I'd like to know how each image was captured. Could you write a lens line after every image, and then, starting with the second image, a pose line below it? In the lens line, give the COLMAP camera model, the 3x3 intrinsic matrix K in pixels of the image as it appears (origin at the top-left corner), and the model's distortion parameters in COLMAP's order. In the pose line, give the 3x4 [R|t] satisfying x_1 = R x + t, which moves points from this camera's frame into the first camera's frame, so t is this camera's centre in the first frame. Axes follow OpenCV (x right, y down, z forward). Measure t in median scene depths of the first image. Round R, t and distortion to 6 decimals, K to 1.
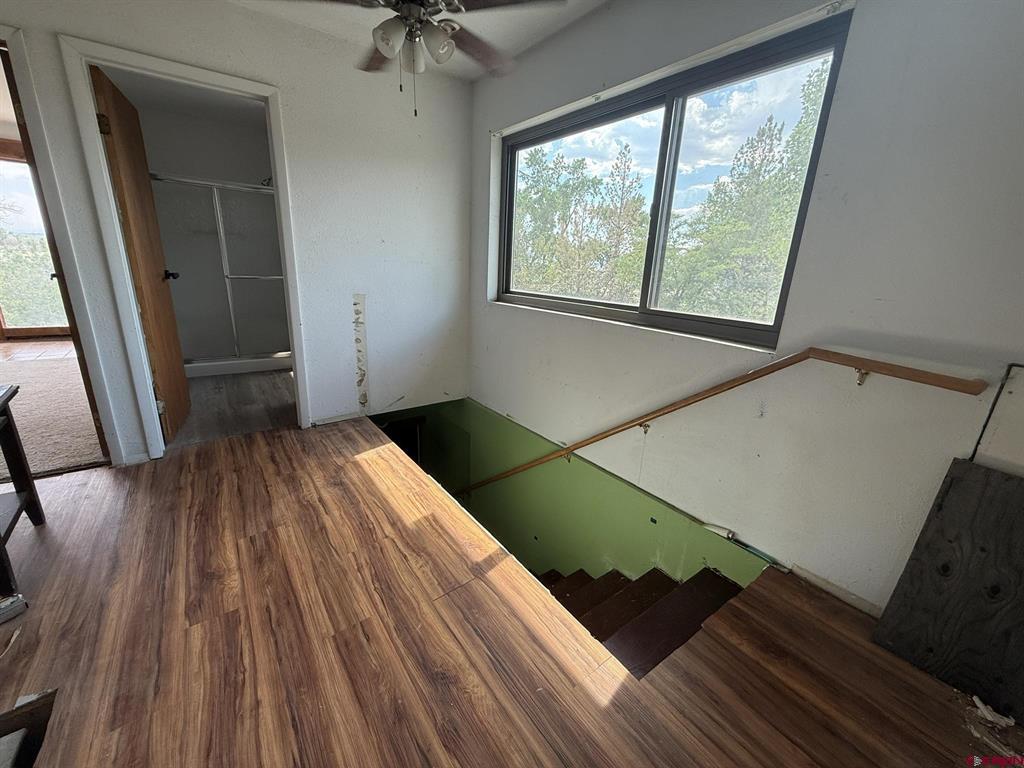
lens RADIAL K [[409.3, 0, 506.7], [0, 409.3, 385.8], [0, 0, 1]] dist [-0.001986, 0.001242]
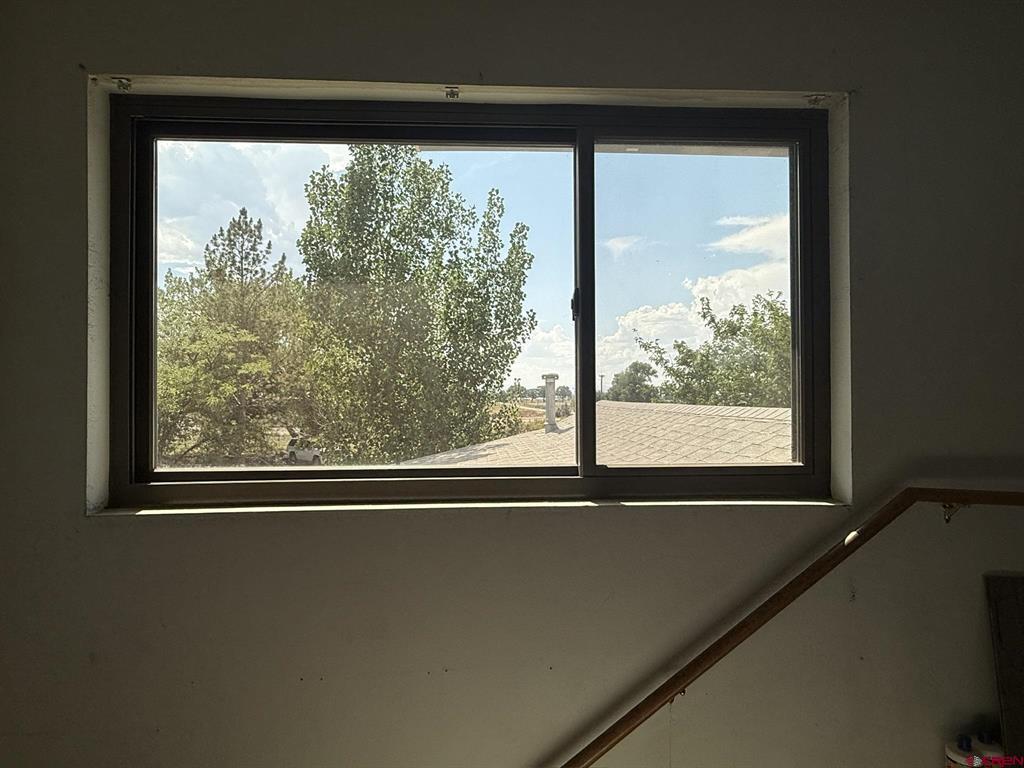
lens RADIAL K [[573.4, 0, 512.3], [0, 573.4, 389.1], [0, 0, 1]] dist [-0.007352, -0.002435]
pose [[0.526580, -0.036695, 0.849333, -0.086935], [0.269349, 0.954798, -0.125743, -0.052625], [-0.806328, 0.294981, 0.512662, 0.155512]]
